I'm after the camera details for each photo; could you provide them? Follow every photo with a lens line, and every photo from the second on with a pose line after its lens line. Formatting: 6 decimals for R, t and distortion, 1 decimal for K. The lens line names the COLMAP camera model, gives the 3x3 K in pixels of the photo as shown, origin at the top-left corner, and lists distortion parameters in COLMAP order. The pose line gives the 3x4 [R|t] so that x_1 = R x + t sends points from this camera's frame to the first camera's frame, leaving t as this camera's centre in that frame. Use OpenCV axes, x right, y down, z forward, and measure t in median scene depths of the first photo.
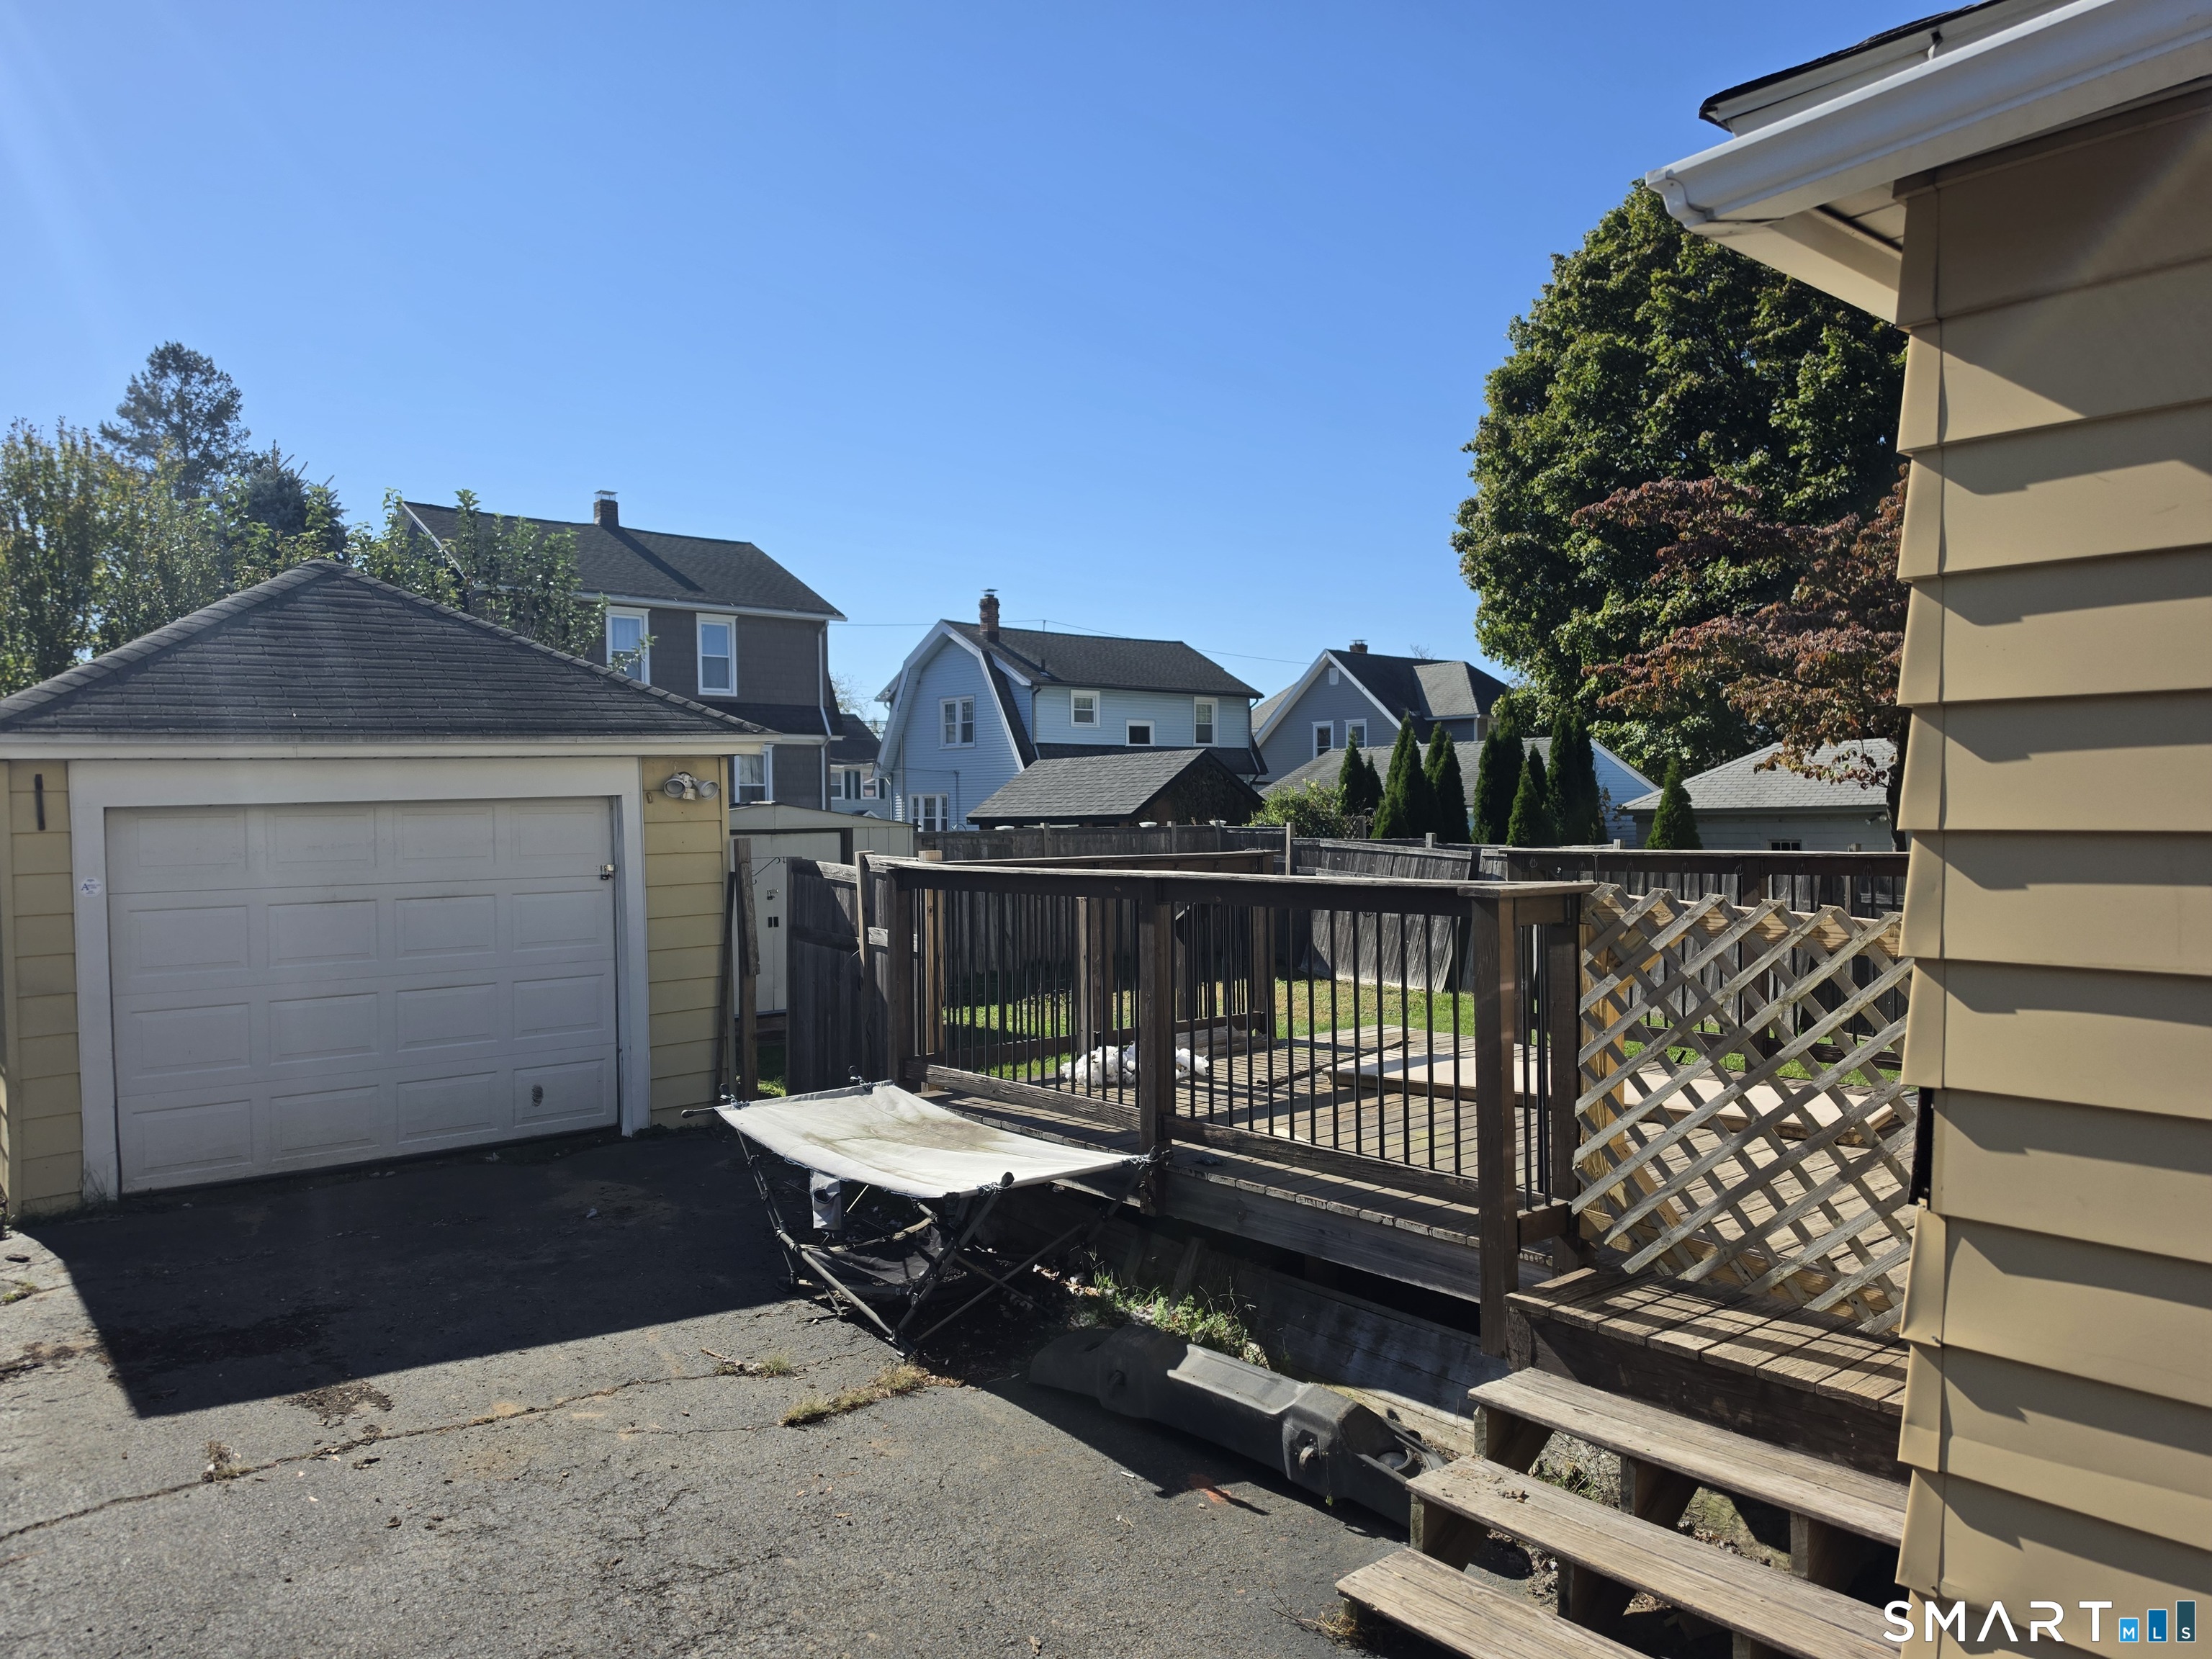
lens RADIAL K [[1535.1, 0, 1130.1], [0, 1535.1, 818.3], [0, 0, 1]] dist [0.055975, -0.058597]
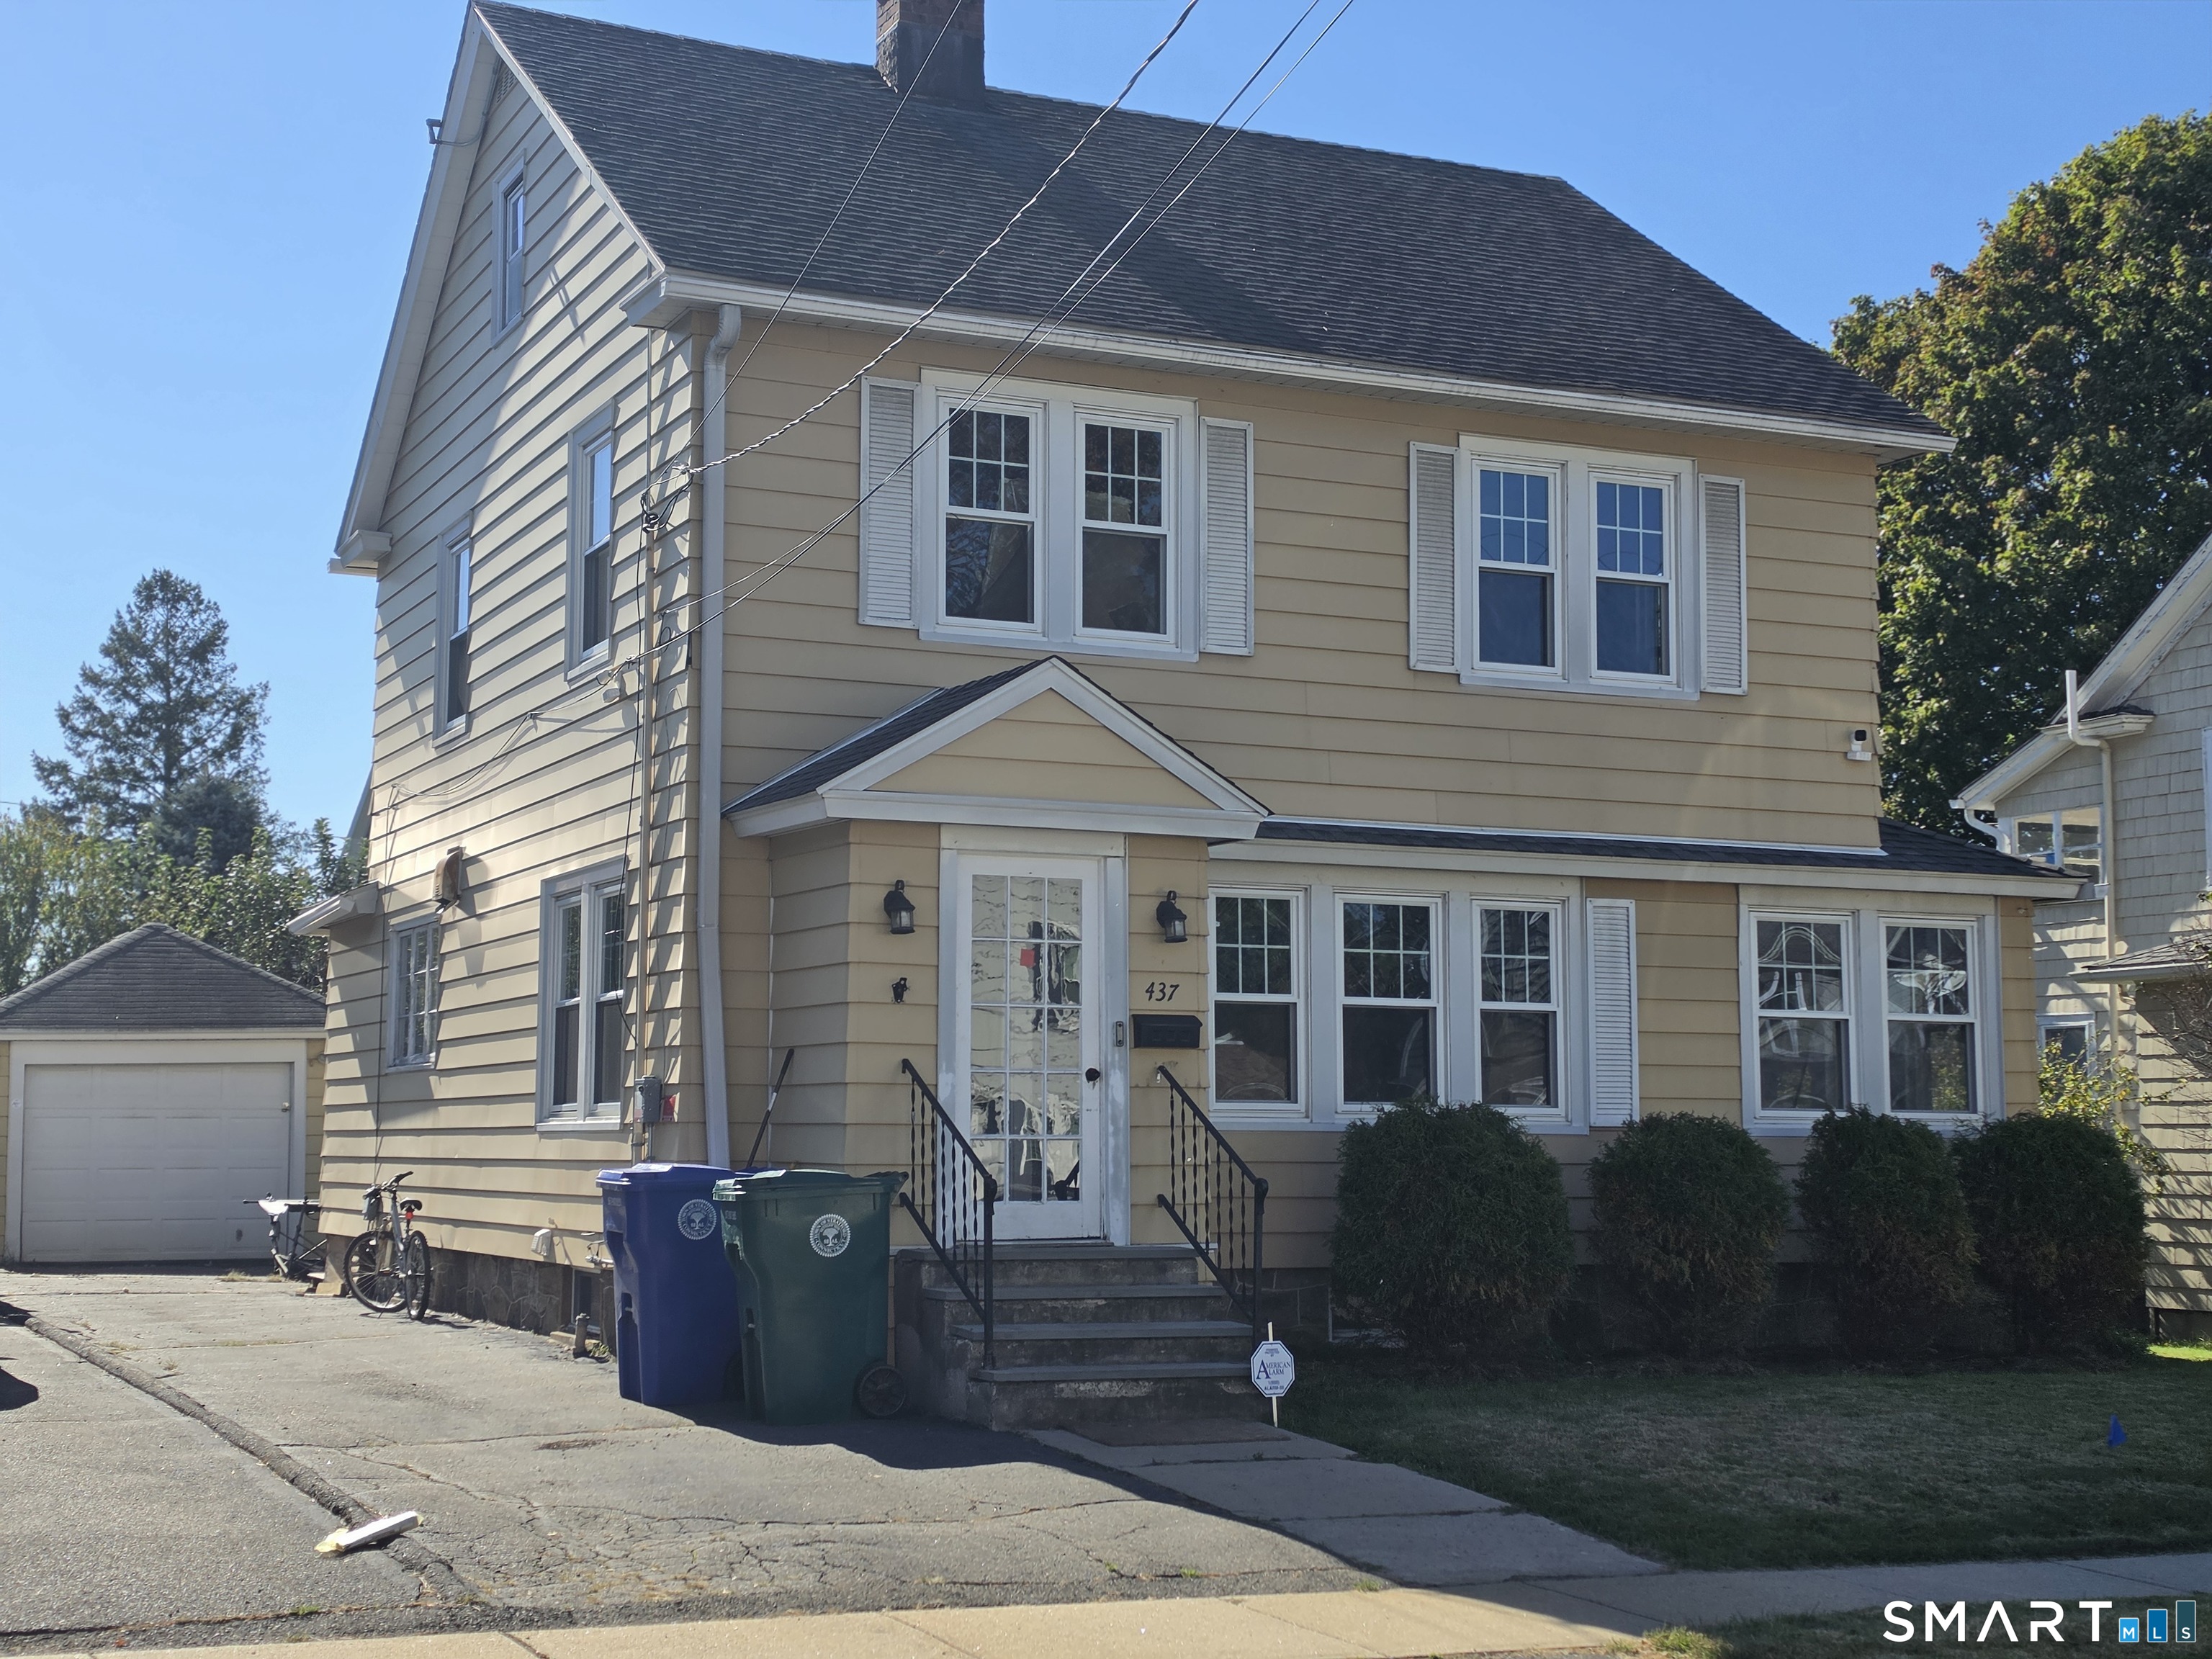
lens RADIAL K [[2889.4, 0, 1107.5], [0, 2889.4, 837.6], [0, 0, 1]] dist [0.063171, 0.000000]
pose [[0.969104, -0.013480, -0.246286, 1.368410], [-0.014090, 0.993850, -0.109838, 0.080683], [0.246251, 0.109915, 0.962953, -1.947620]]
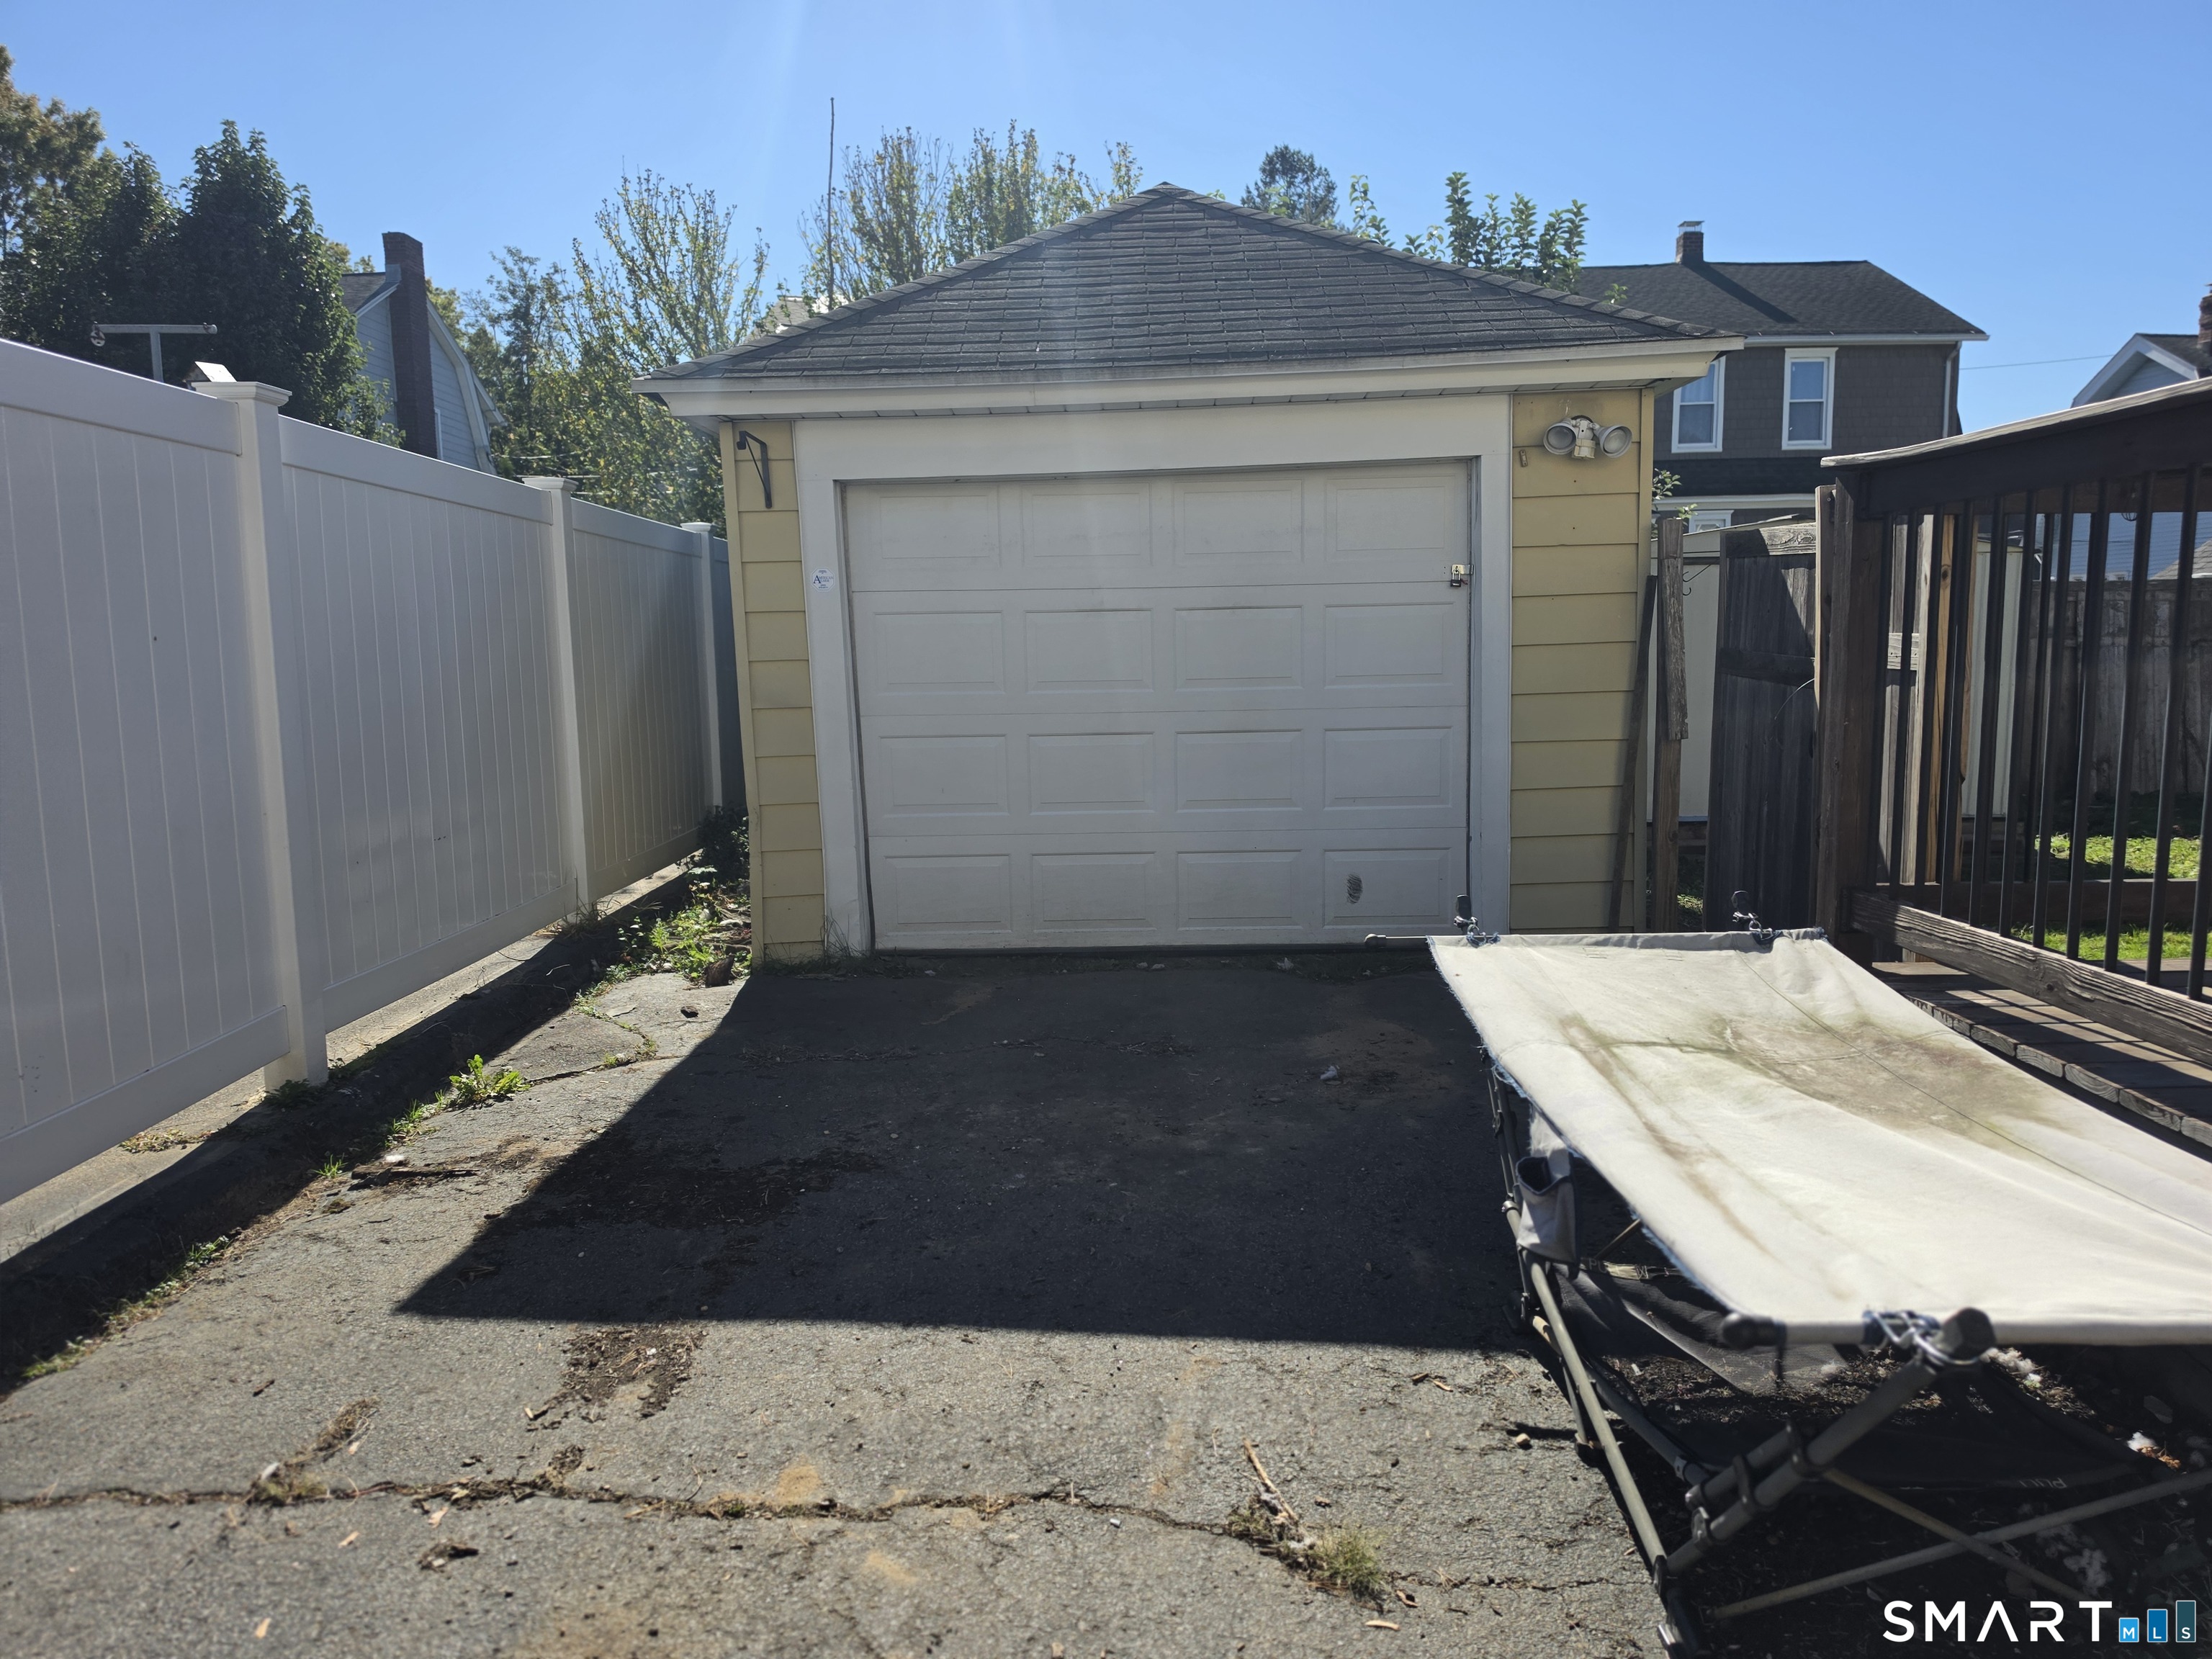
lens RADIAL K [[1535.1, 0, 1110.7], [0, 1535.1, 860.9], [0, 0, 1]] dist [0.055975, -0.058597]
pose [[0.768218, 0.090824, -0.633713, -0.016626], [0.004511, 0.989093, 0.147226, 0.059872], [0.640173, -0.115960, 0.759429, 0.383227]]
